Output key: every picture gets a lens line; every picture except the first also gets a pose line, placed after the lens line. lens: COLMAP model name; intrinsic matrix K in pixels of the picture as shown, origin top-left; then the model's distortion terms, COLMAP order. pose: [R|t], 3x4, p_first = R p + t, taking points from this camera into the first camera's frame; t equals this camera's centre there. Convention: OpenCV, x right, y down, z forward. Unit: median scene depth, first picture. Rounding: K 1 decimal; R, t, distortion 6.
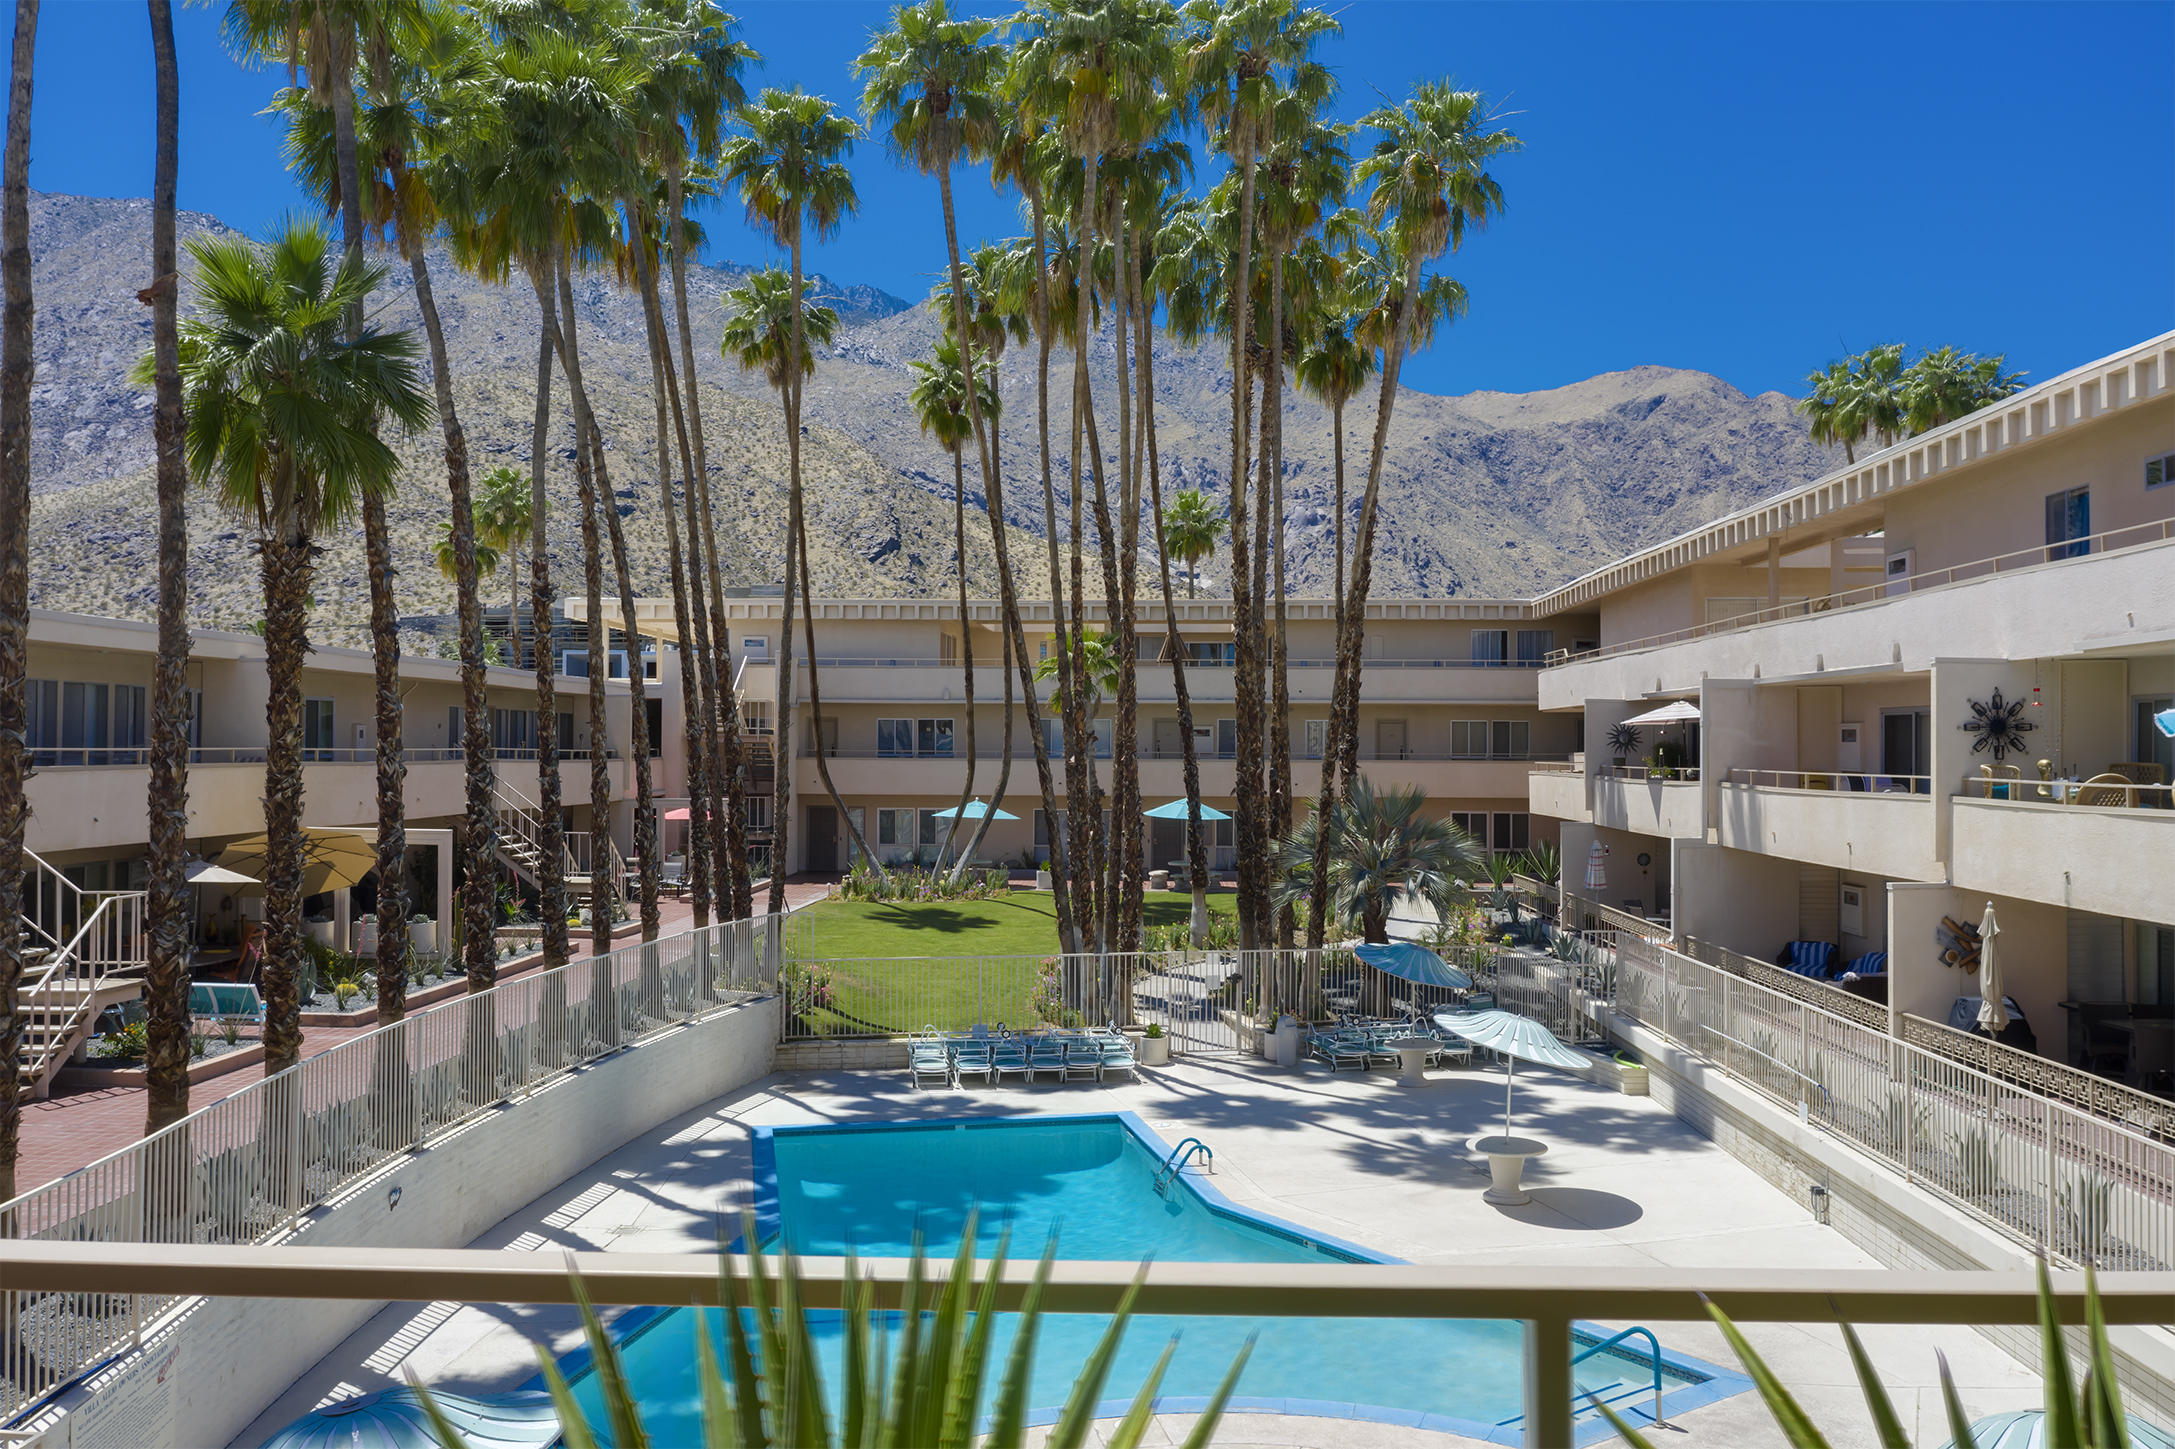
lens RADIAL K [[1690.3, 0, 1082.9], [0, 1690.3, 732.1], [0, 0, 1]] dist [-0.028015, 0.043803]
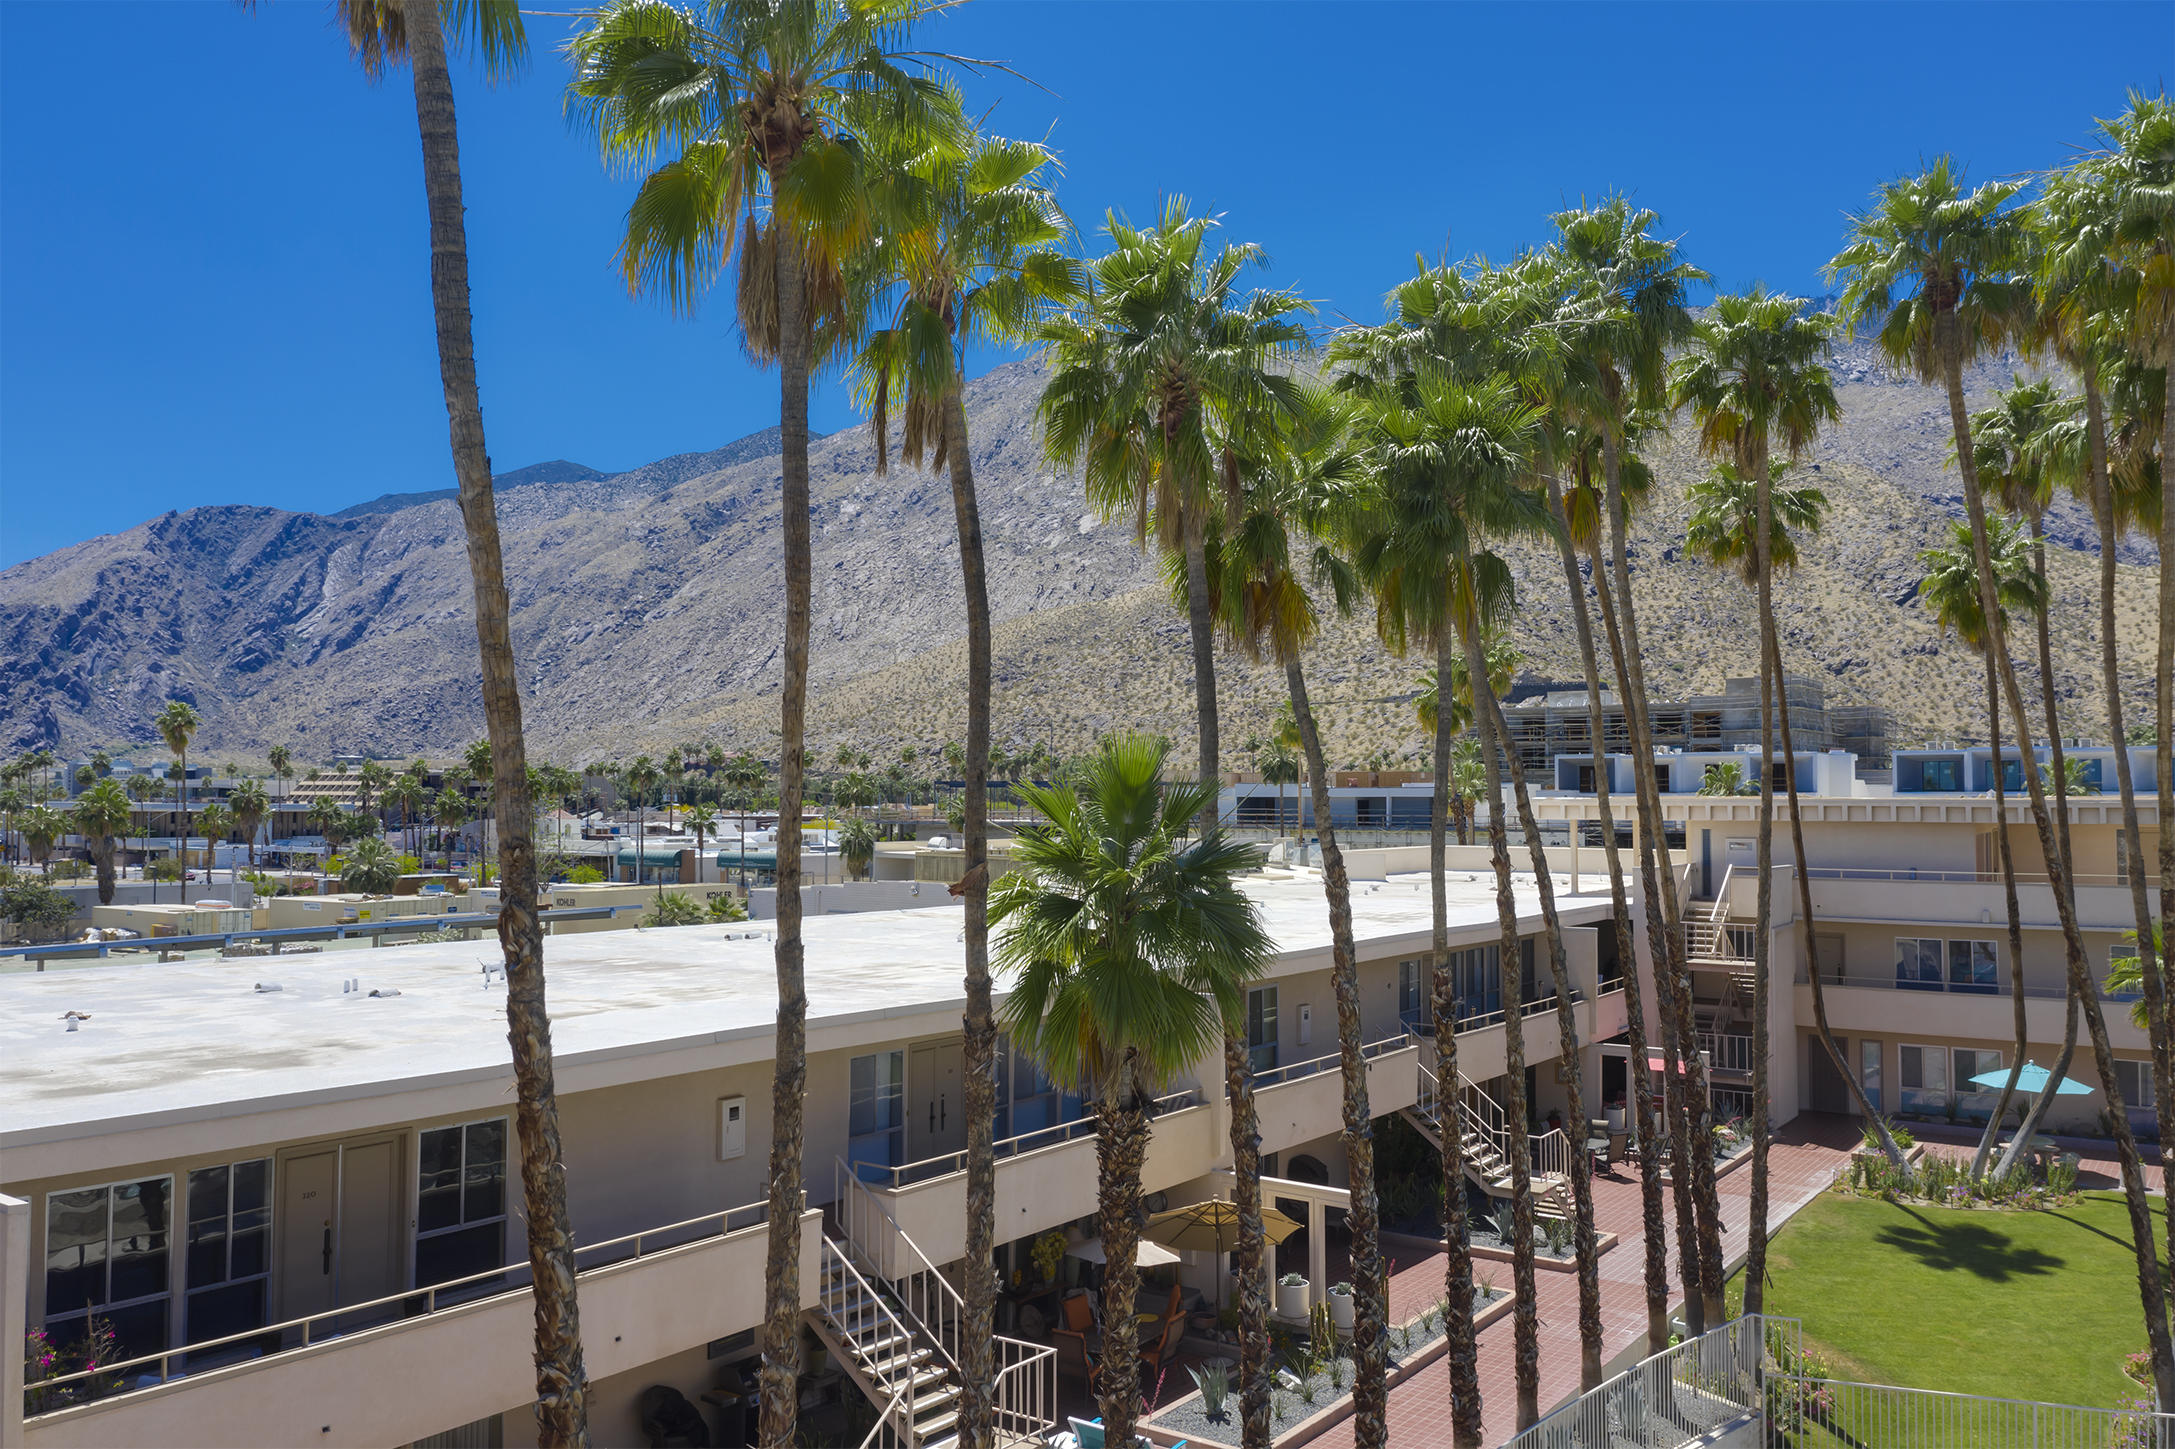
lens RADIAL K [[1690.3, 0, 1100.2], [0, 1690.3, 731.9], [0, 0, 1]] dist [-0.028015, 0.043803]
pose [[0.841591, -0.028046, -0.539386, 0.001550], [0.010660, 0.999319, -0.035329, -0.133267], [0.540010, 0.023983, 0.841317, 0.116238]]
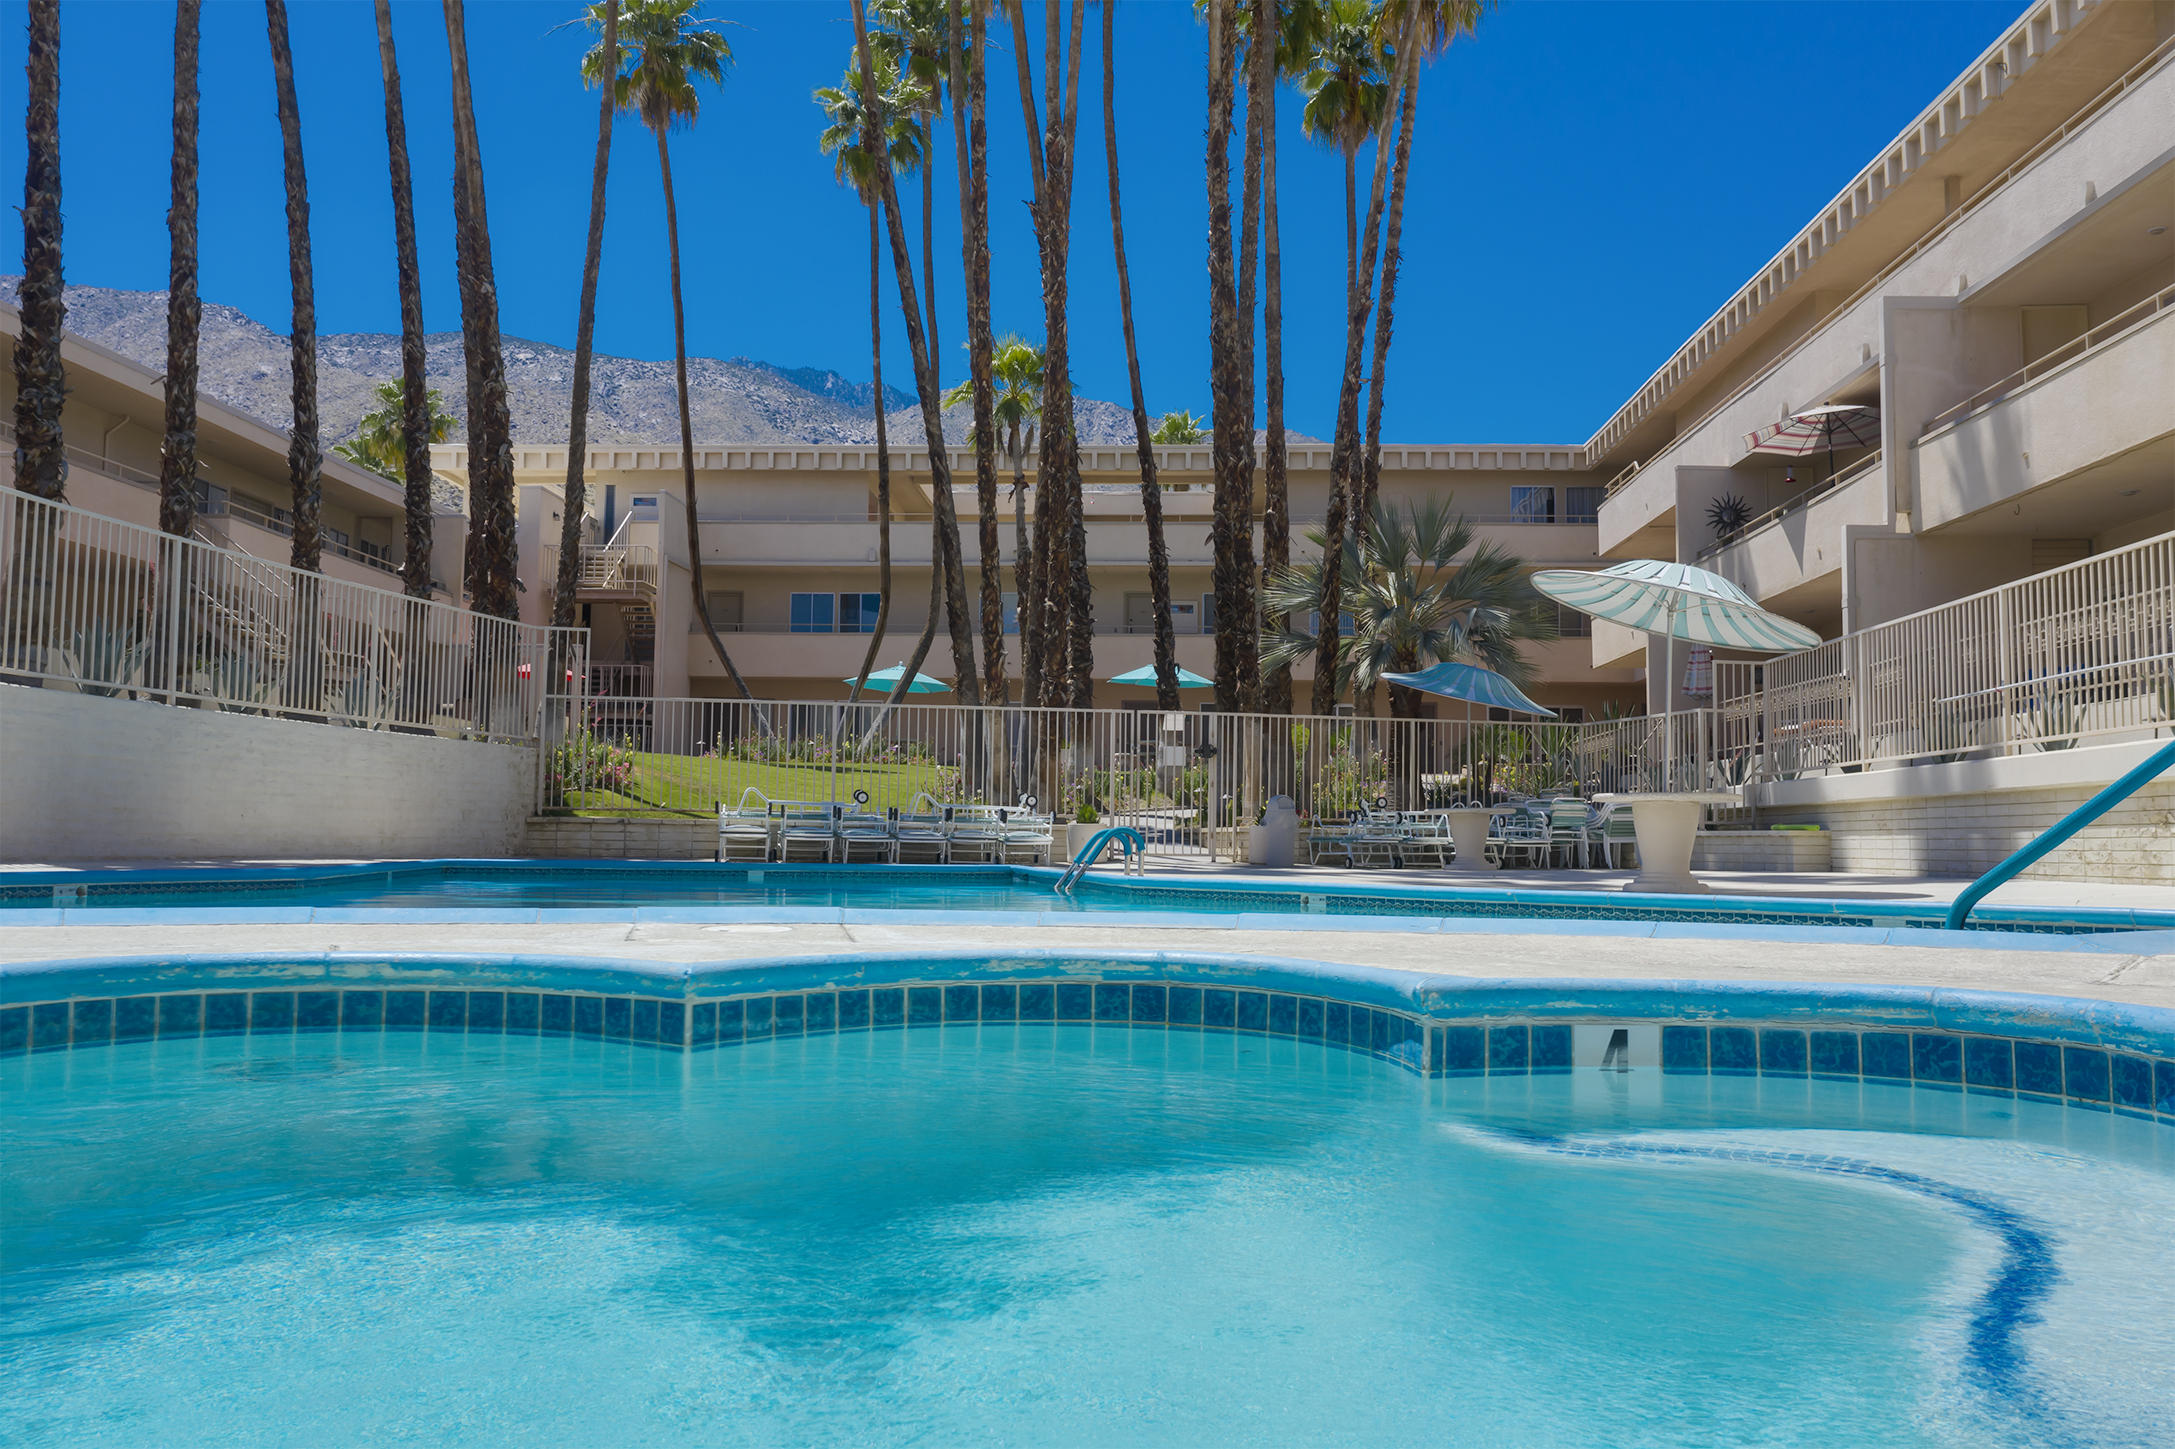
lens RADIAL K [[1690.3, 0, 1085.5], [0, 1690.3, 718.7], [0, 0, 1]] dist [-0.028015, 0.043803]
pose [[0.999967, 0.007769, -0.002445, 0.038883], [-0.007910, 0.997900, -0.064285, 0.164806], [0.001940, 0.064302, 0.997929, 0.283580]]
